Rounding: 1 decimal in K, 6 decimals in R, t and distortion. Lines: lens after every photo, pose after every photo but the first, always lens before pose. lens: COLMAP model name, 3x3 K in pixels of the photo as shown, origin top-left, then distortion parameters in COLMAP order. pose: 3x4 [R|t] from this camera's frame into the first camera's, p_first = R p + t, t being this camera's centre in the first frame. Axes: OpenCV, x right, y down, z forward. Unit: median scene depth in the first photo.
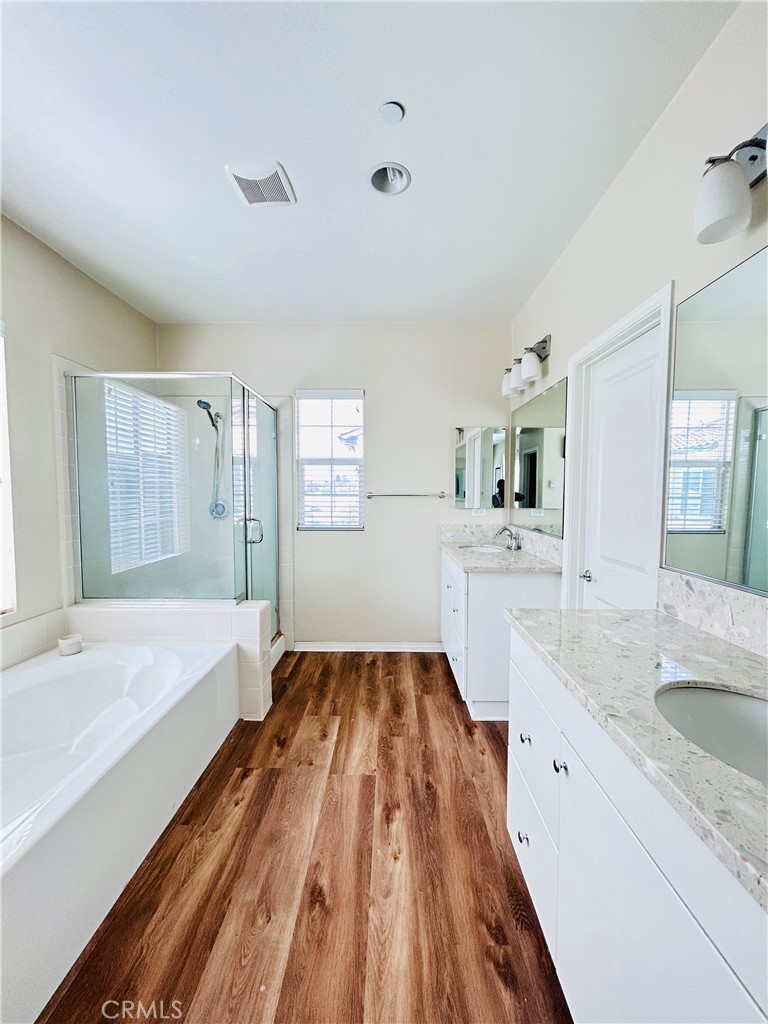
lens RADIAL K [[408.5, 0, 384.0], [0, 408.5, 512.0], [0, 0, 1]] dist [-0.001566, -0.000226]
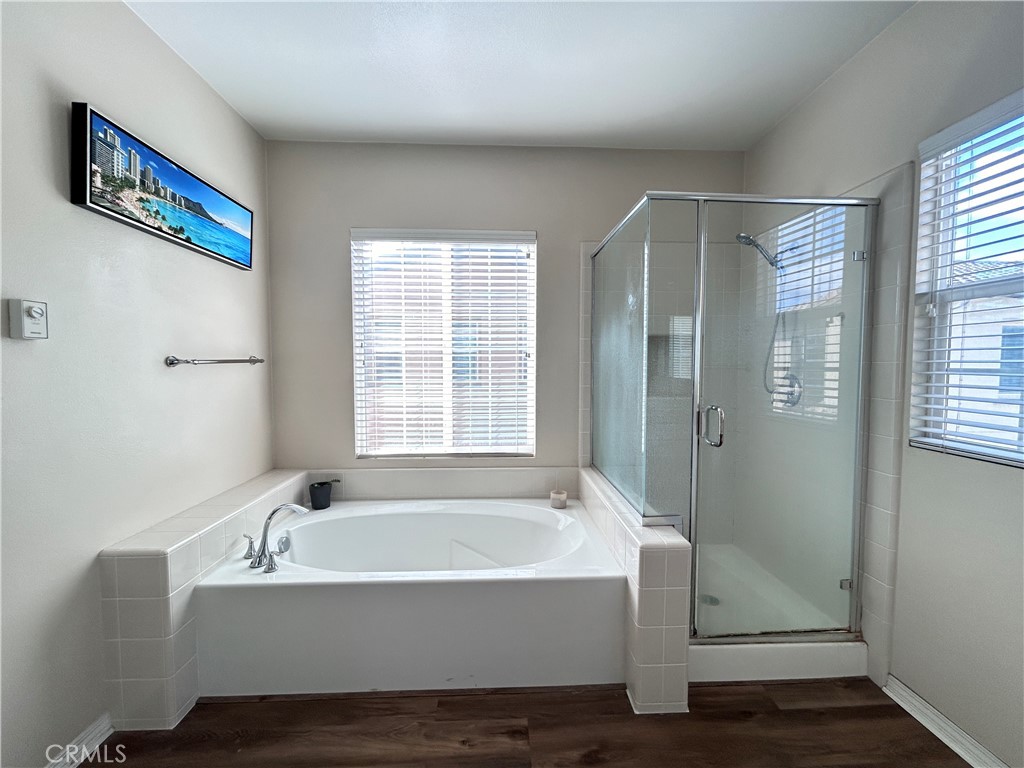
lens RADIAL K [[408.5, 0, 512.0], [0, 408.5, 384.0], [0, 0, 1]] dist [-0.001566, -0.000226]
pose [[0.062965, 0.048015, -0.996860, 0.339693], [-0.048052, 0.997829, 0.045026, -0.039104], [0.996858, 0.045066, 0.065135, 0.791763]]
